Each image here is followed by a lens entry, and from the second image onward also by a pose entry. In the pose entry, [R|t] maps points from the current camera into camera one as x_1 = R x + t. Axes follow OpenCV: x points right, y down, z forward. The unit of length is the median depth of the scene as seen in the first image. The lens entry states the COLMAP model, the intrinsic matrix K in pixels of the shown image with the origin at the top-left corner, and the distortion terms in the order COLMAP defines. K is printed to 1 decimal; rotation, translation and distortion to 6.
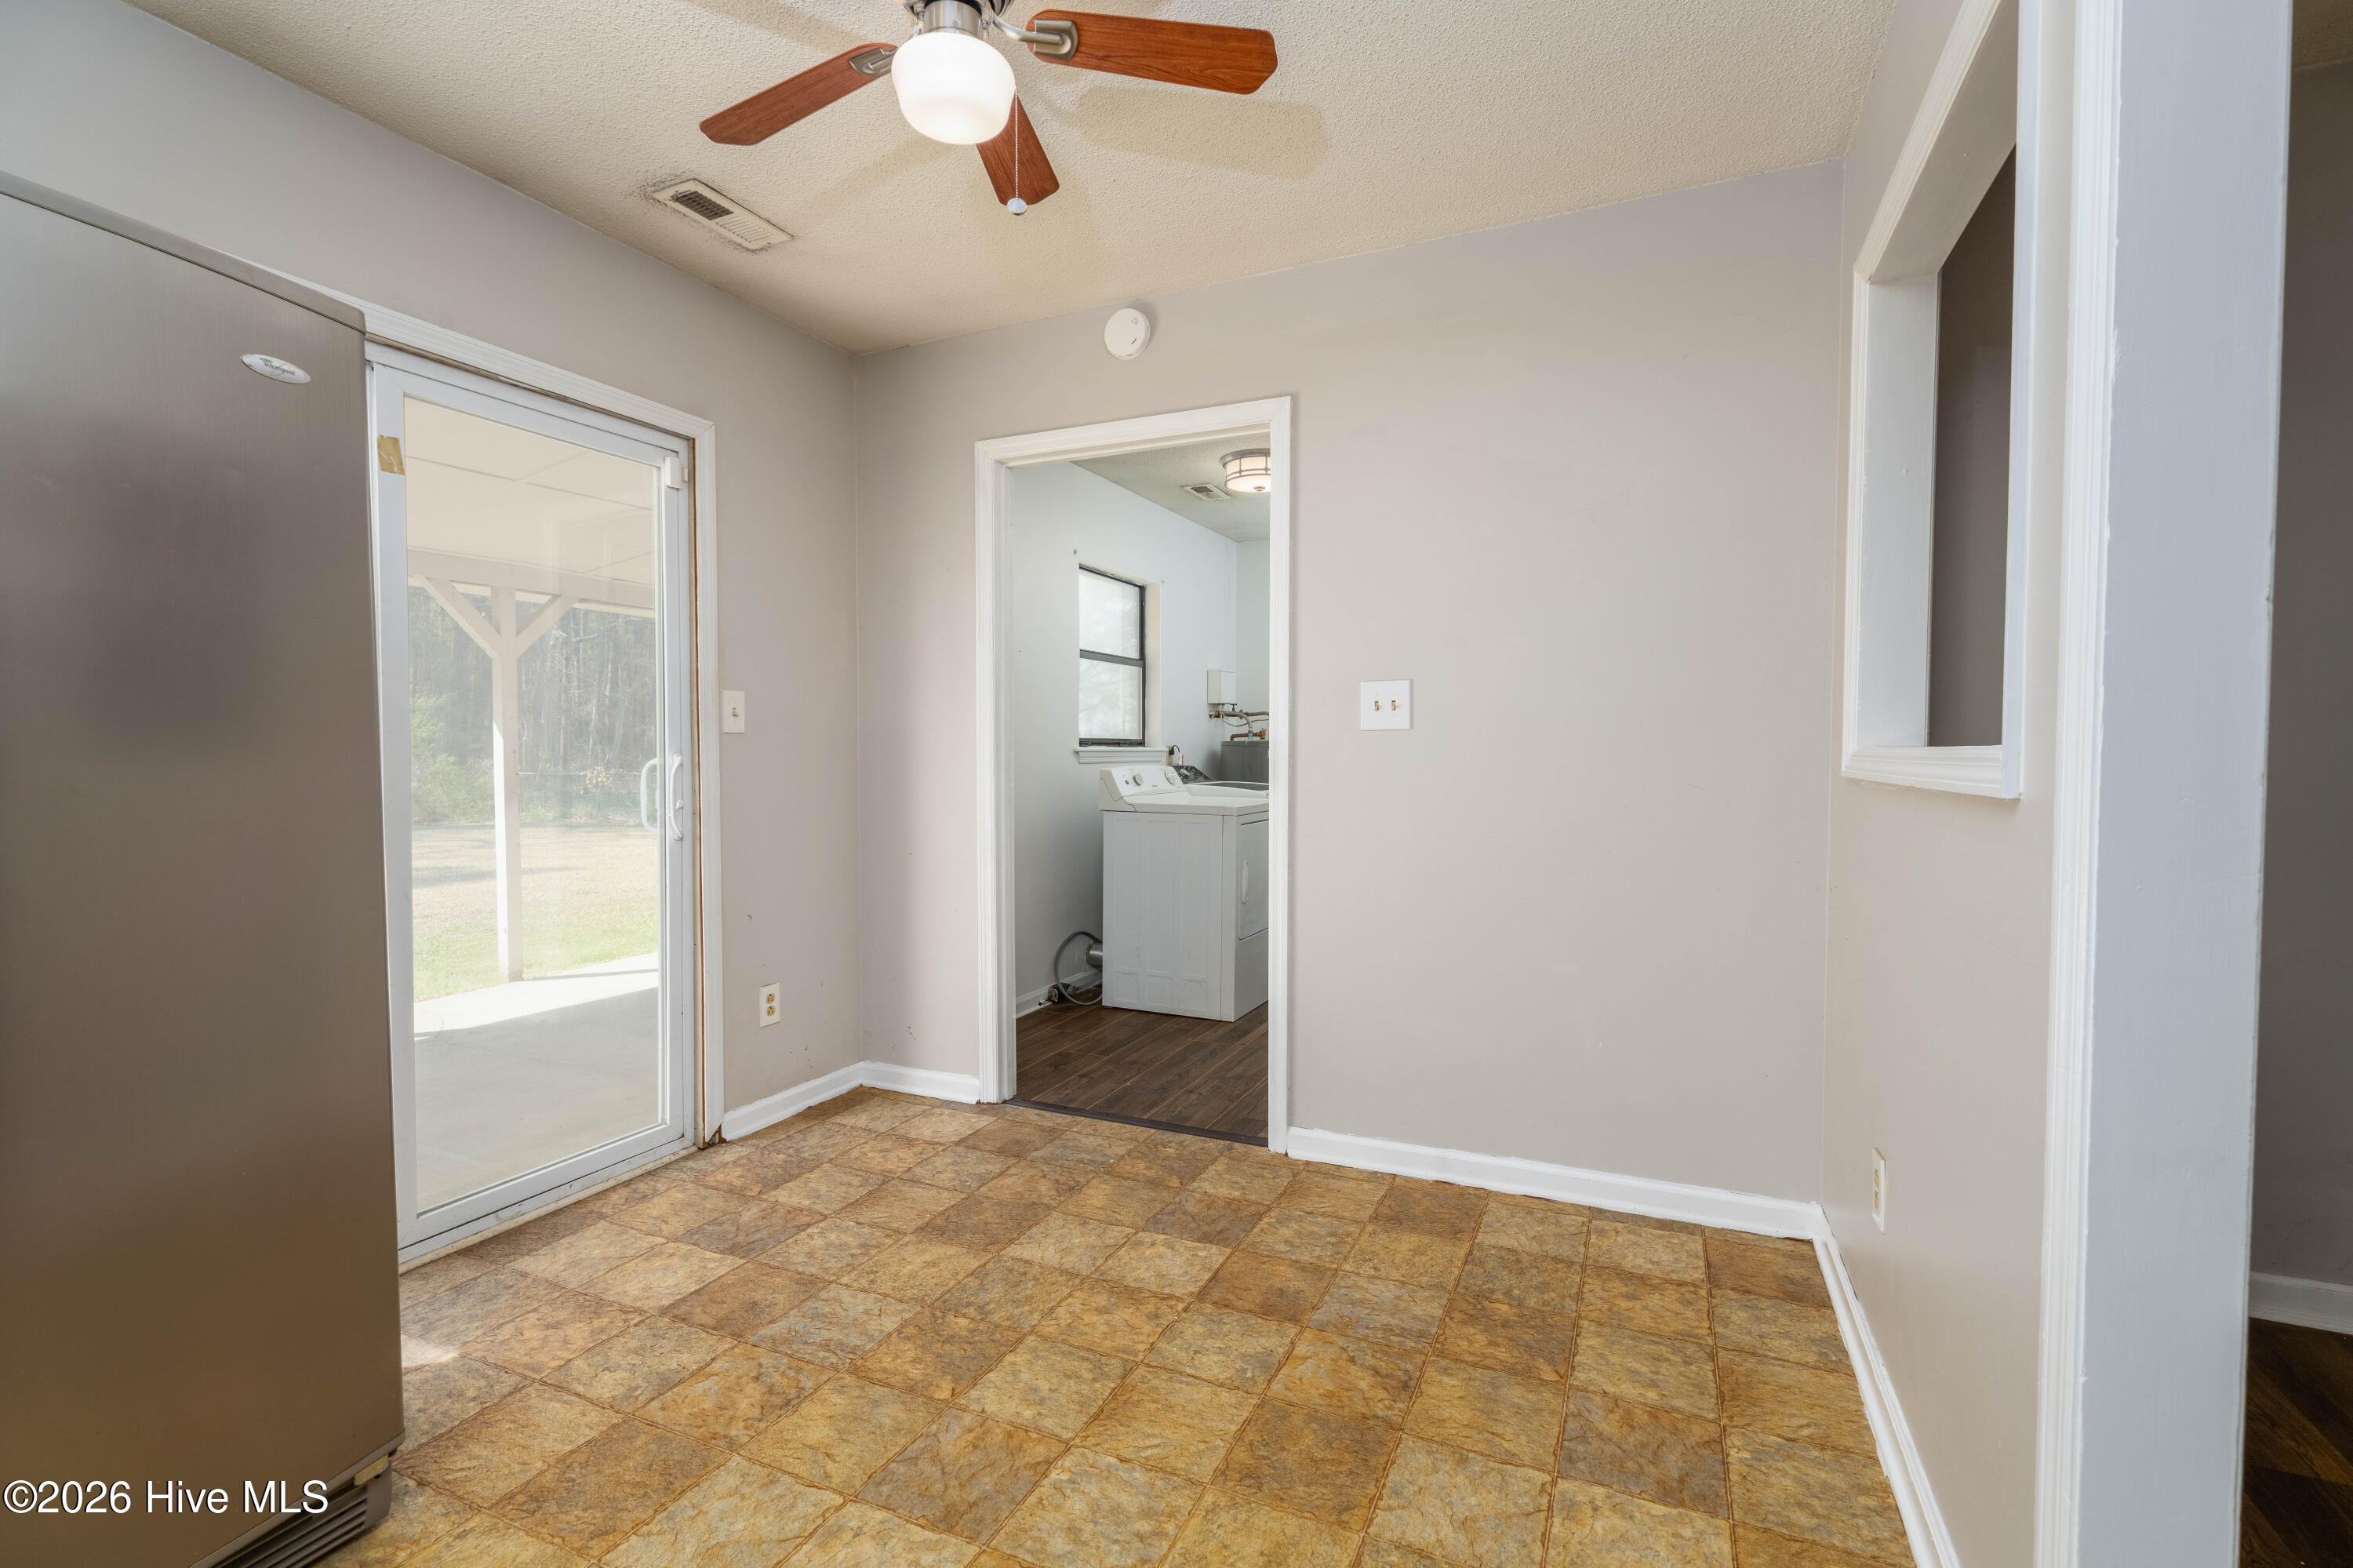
lens RADIAL K [[1062.6, 0, 1173.9], [0, 1062.6, 780.3], [0, 0, 1]] dist [0.000994, 0.000012]
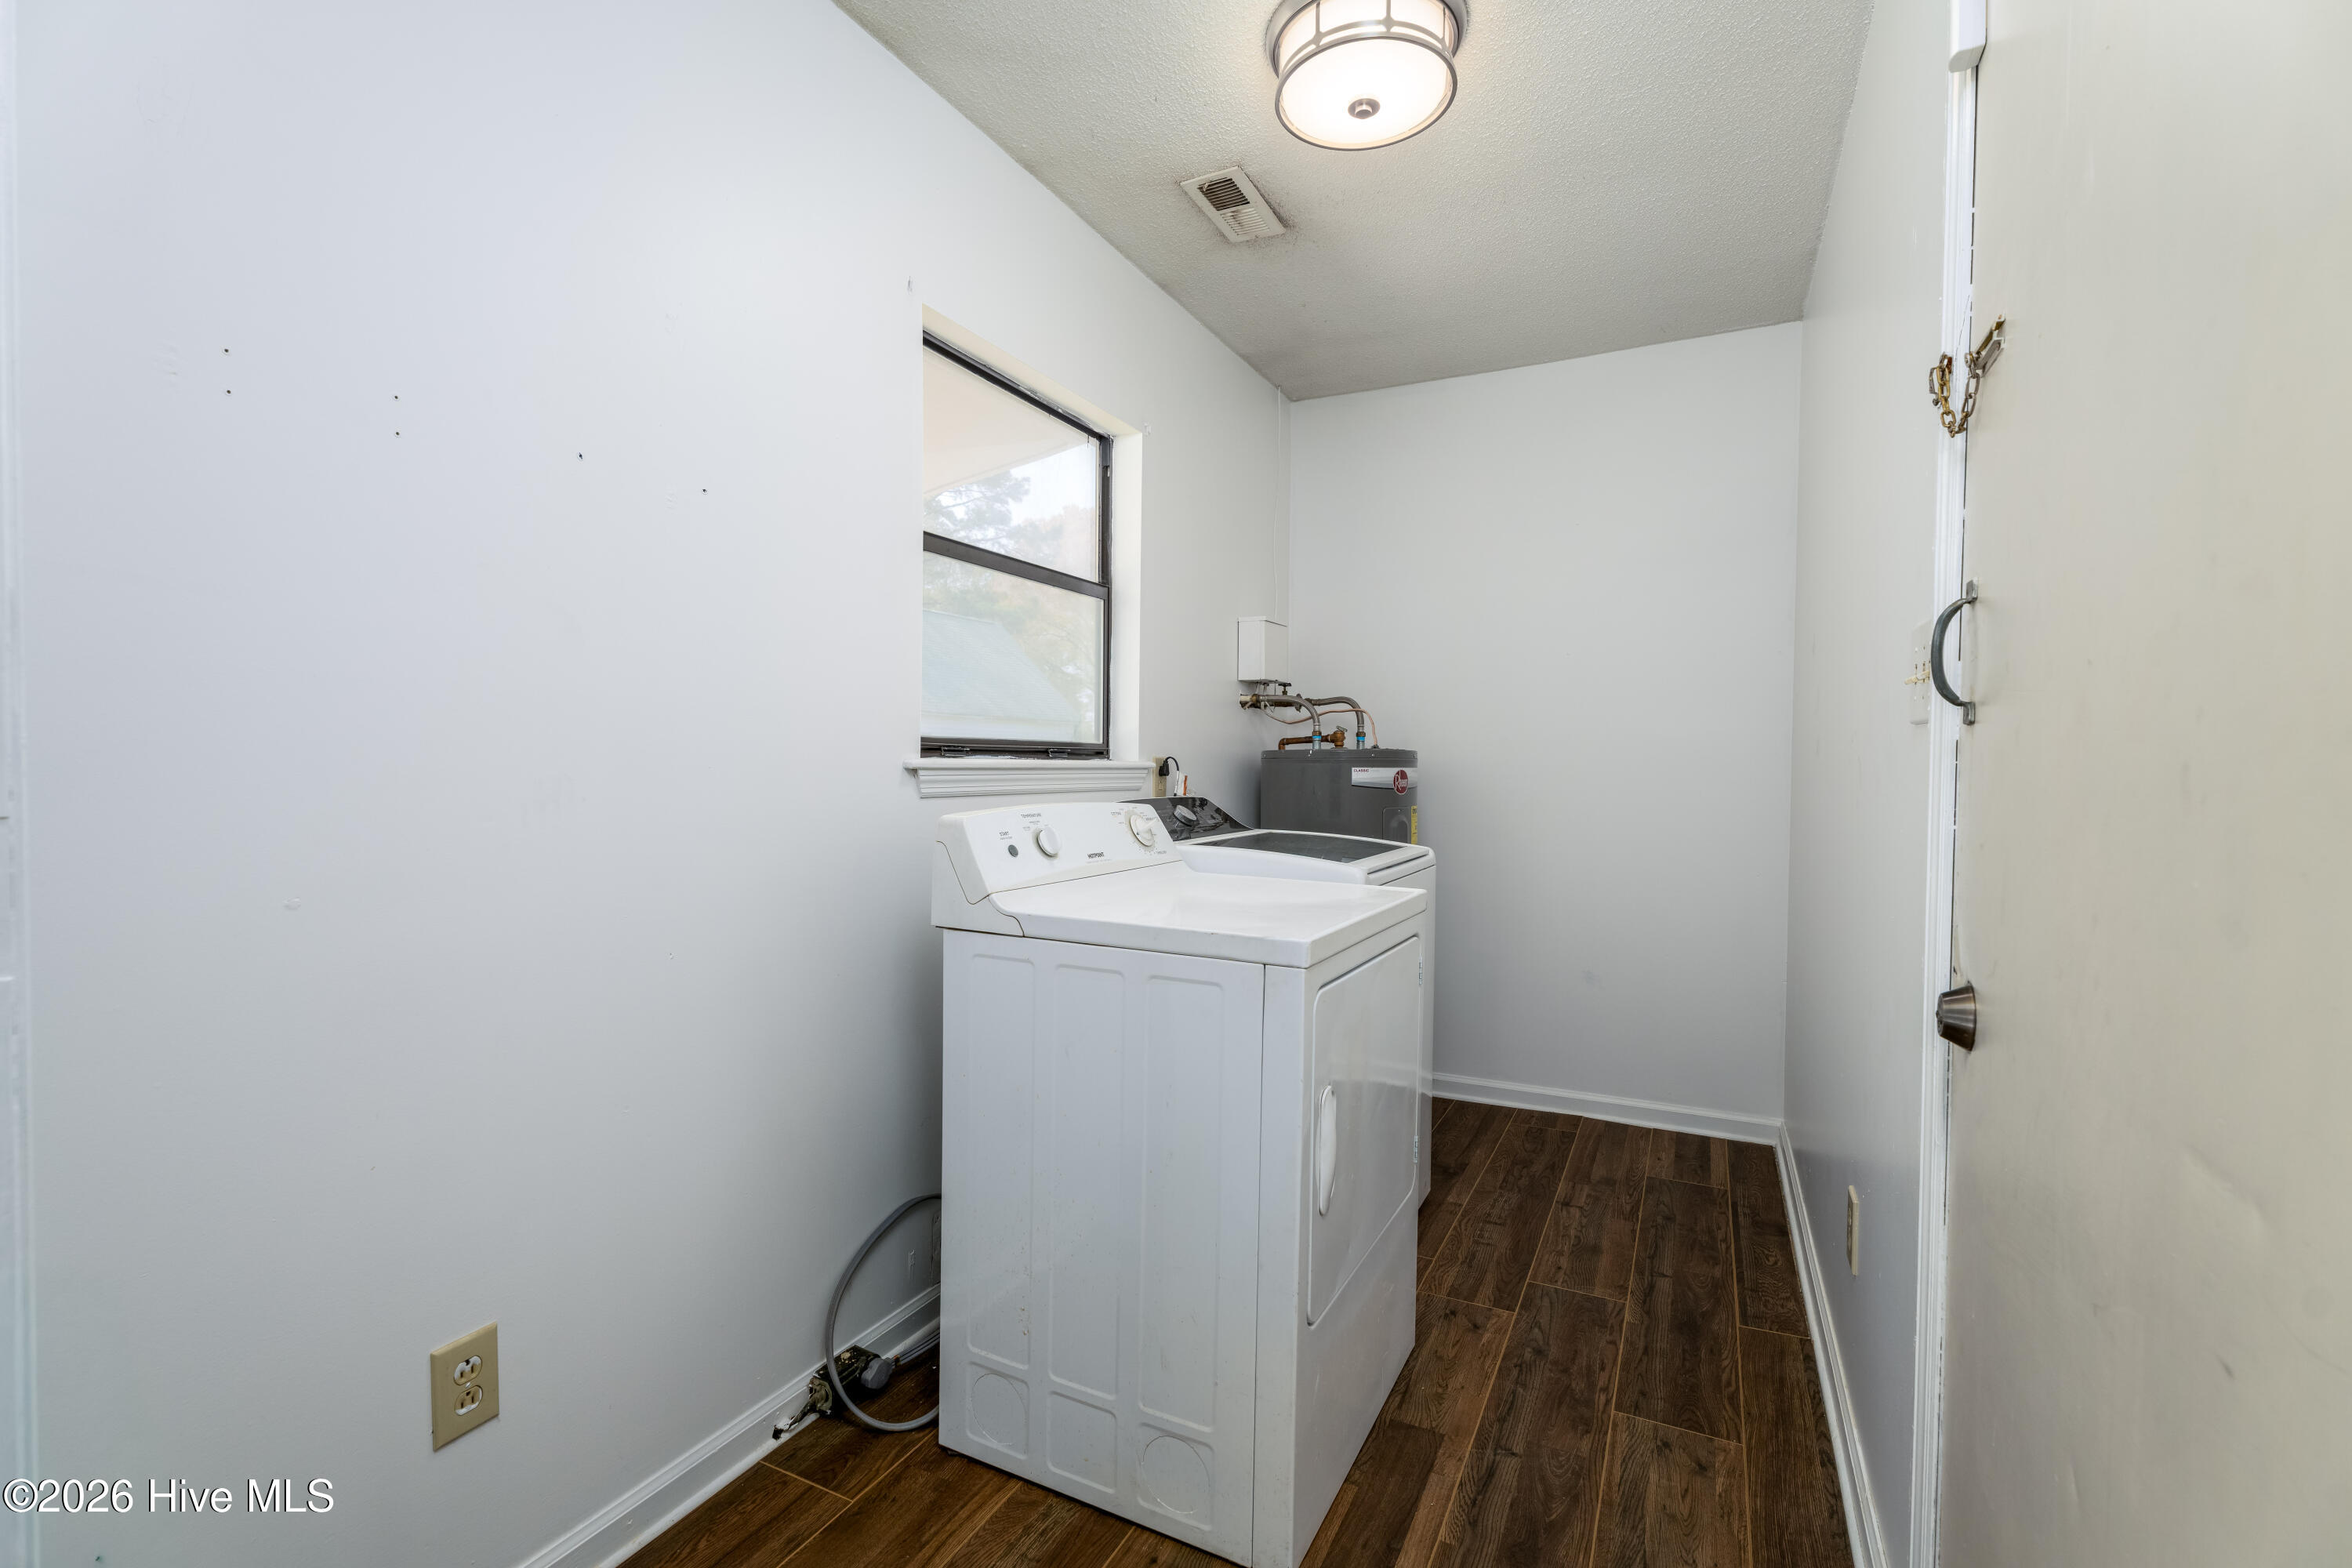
lens RADIAL K [[1062.1, 0, 1176.7], [0, 1062.1, 780.7], [0, 0, 1]] dist [0.000994, 0.000012]
pose [[0.999284, 0.014933, -0.034765, 0.022084], [-0.015264, 0.999840, -0.009295, -0.017207], [0.034620, 0.009819, 0.999352, 0.504659]]
